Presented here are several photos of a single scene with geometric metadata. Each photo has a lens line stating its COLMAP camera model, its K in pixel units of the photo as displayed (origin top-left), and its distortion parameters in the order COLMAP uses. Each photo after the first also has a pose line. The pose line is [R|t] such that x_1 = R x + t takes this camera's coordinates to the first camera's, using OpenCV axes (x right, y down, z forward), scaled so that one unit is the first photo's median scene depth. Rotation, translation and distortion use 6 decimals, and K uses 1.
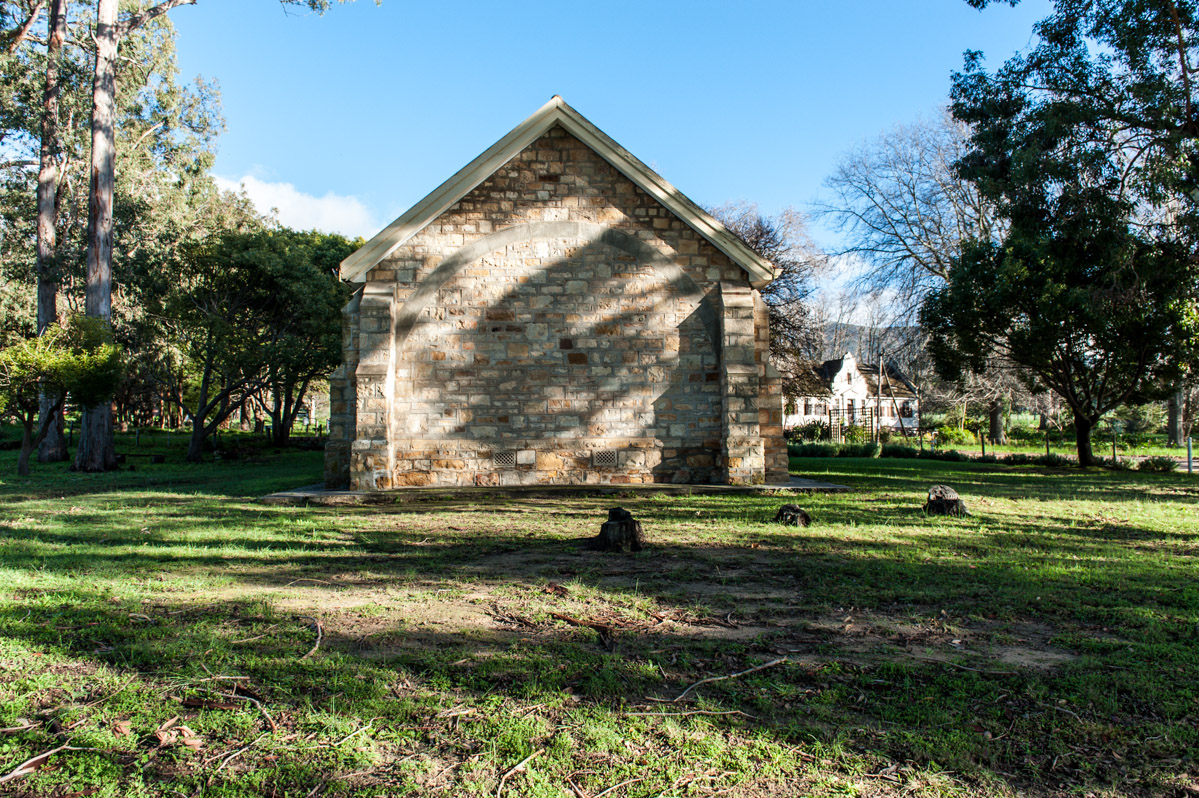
lens RADIAL K [[822.7, 0, 599.5], [0, 822.7, 399.0], [0, 0, 1]] dist [-0.001950, -0.003328]
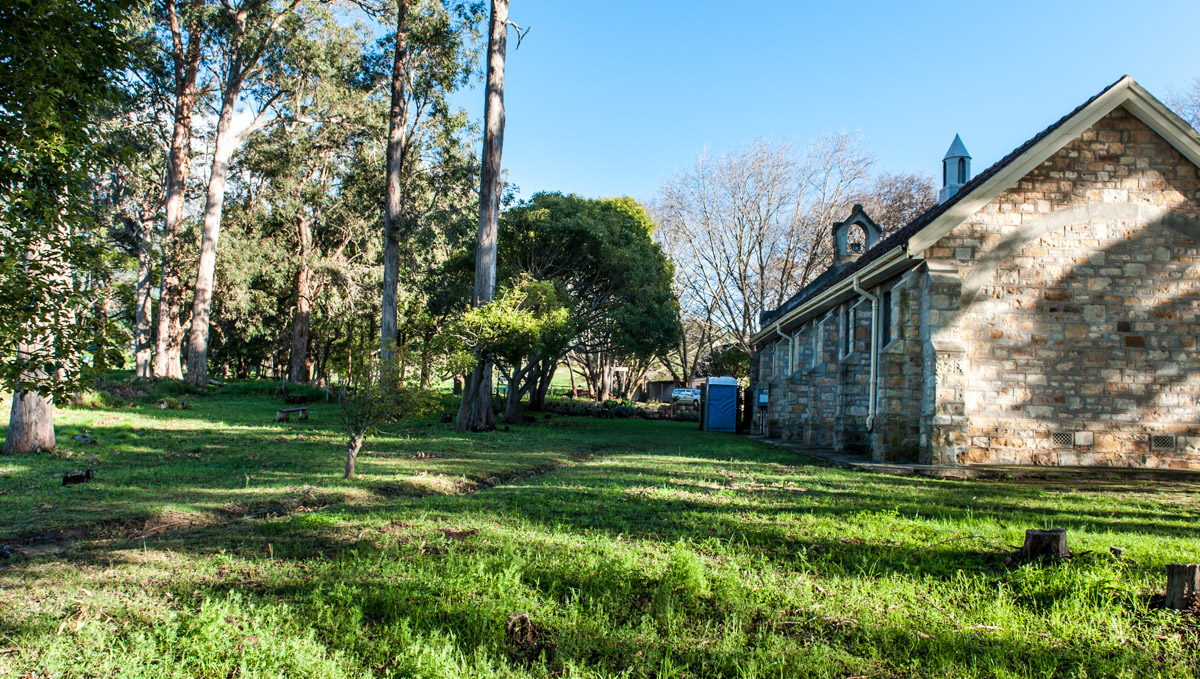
lens RADIAL K [[841.0, 0, 600.3], [0, 841.0, 395.0], [0, 0, 1]] dist [0.004071, -0.002568]
pose [[0.998100, 0.038607, -0.048026, -0.625084], [-0.037156, 0.998836, 0.030745, 0.008224], [0.049157, -0.028903, 0.998373, -0.054724]]
